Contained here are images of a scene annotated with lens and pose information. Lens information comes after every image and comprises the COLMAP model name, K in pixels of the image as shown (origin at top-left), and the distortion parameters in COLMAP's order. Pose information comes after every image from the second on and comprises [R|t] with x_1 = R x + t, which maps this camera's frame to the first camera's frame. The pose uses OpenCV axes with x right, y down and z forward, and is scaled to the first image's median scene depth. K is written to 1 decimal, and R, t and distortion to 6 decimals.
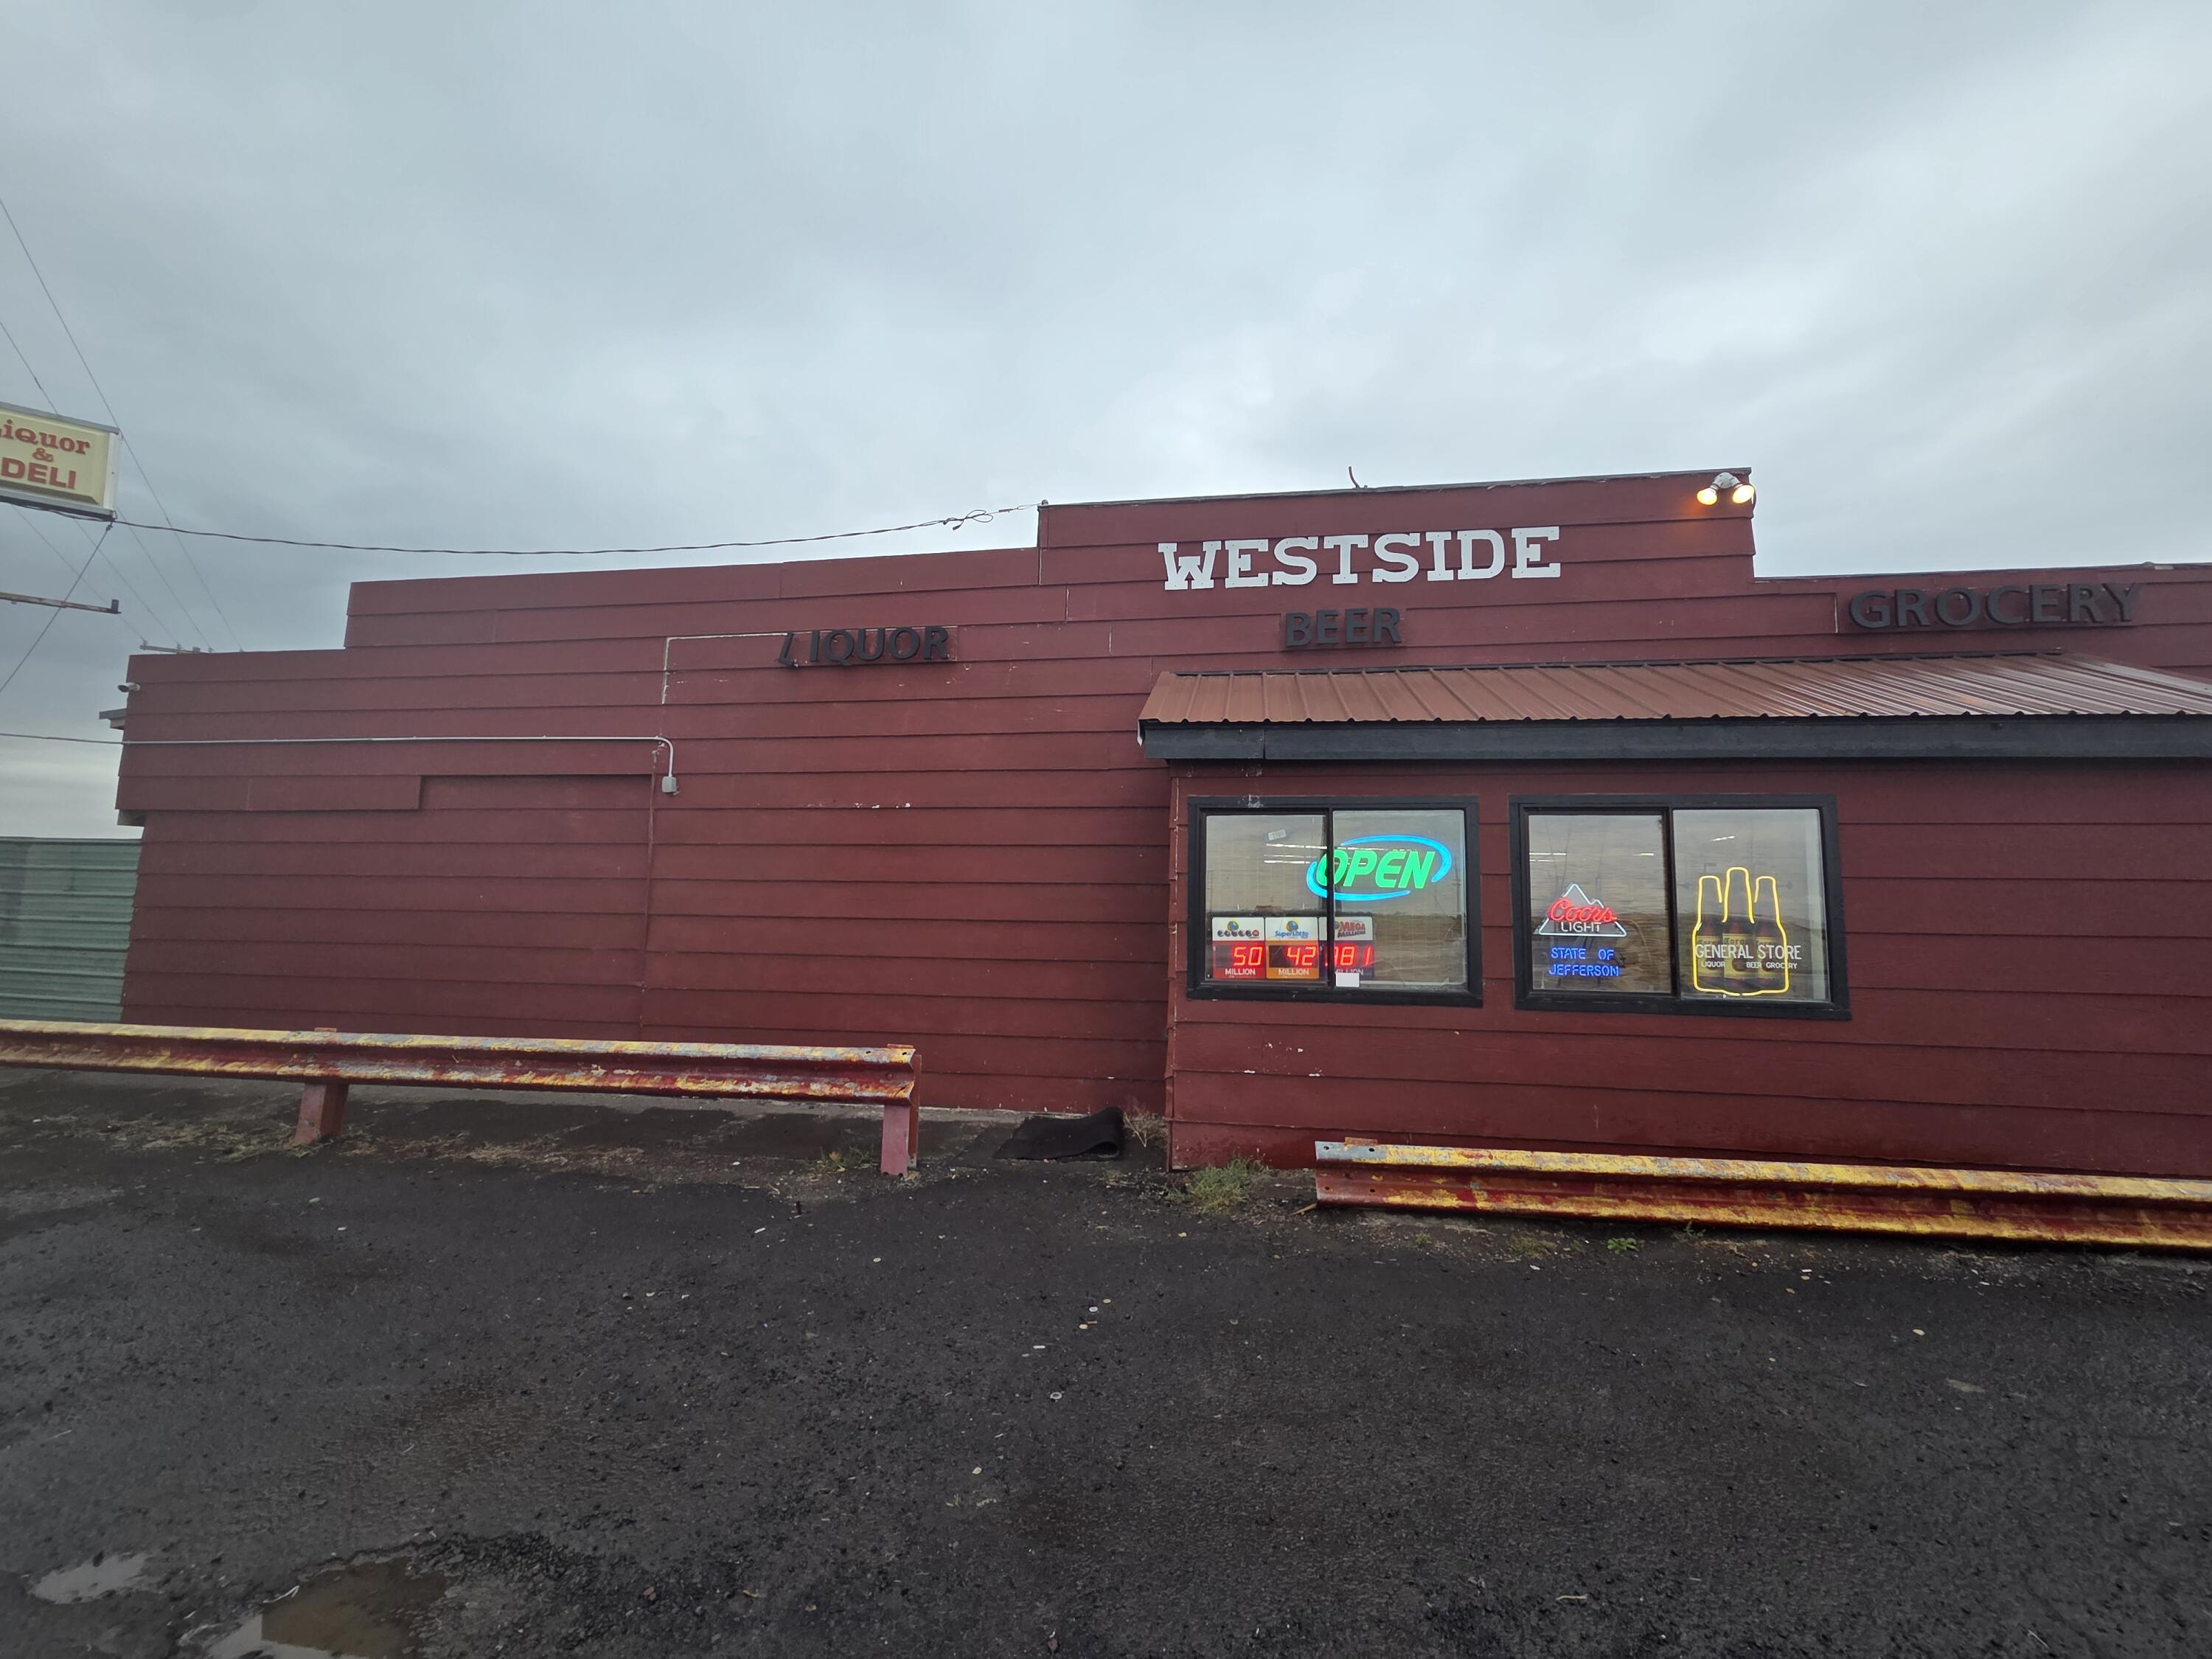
lens RADIAL K [[892.5, 0, 1108.3], [0, 892.5, 826.7], [0, 0, 1]] dist [0.002779, 0.000980]
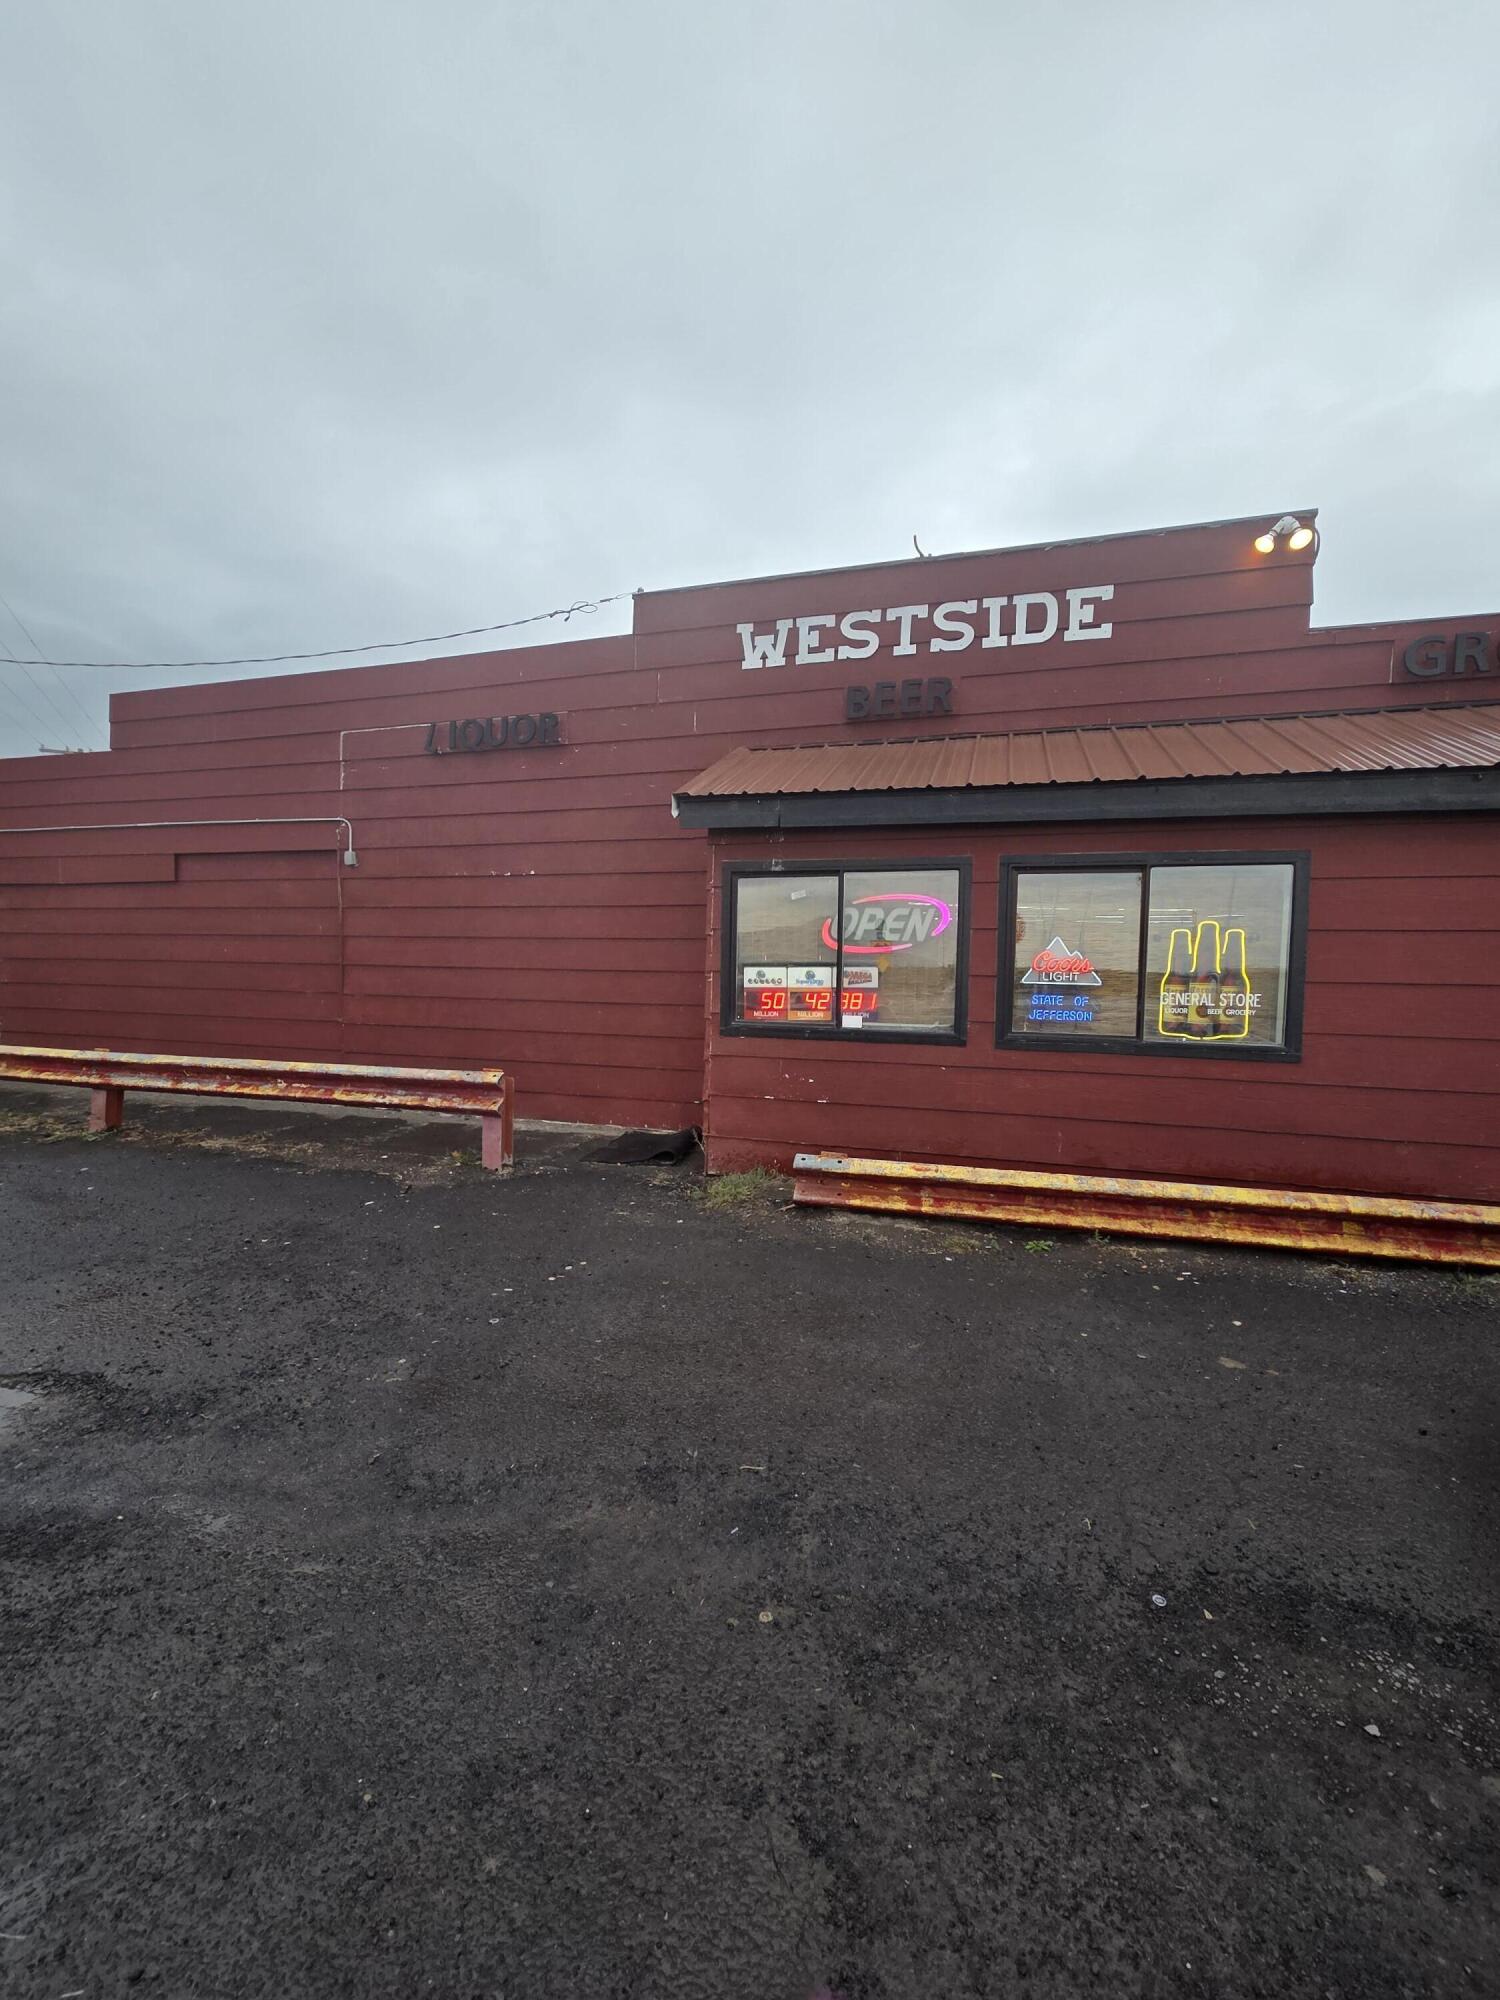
lens RADIAL K [[807.0, 0, 743.7], [0, 807.0, 1007.1], [0, 0, 1]] dist [0.002779, 0.000980]
pose [[0.989675, 0.009578, -0.143006, 0.270403], [0.011257, 0.989487, 0.144182, 0.001551], [0.142884, -0.144303, 0.979163, -0.034668]]
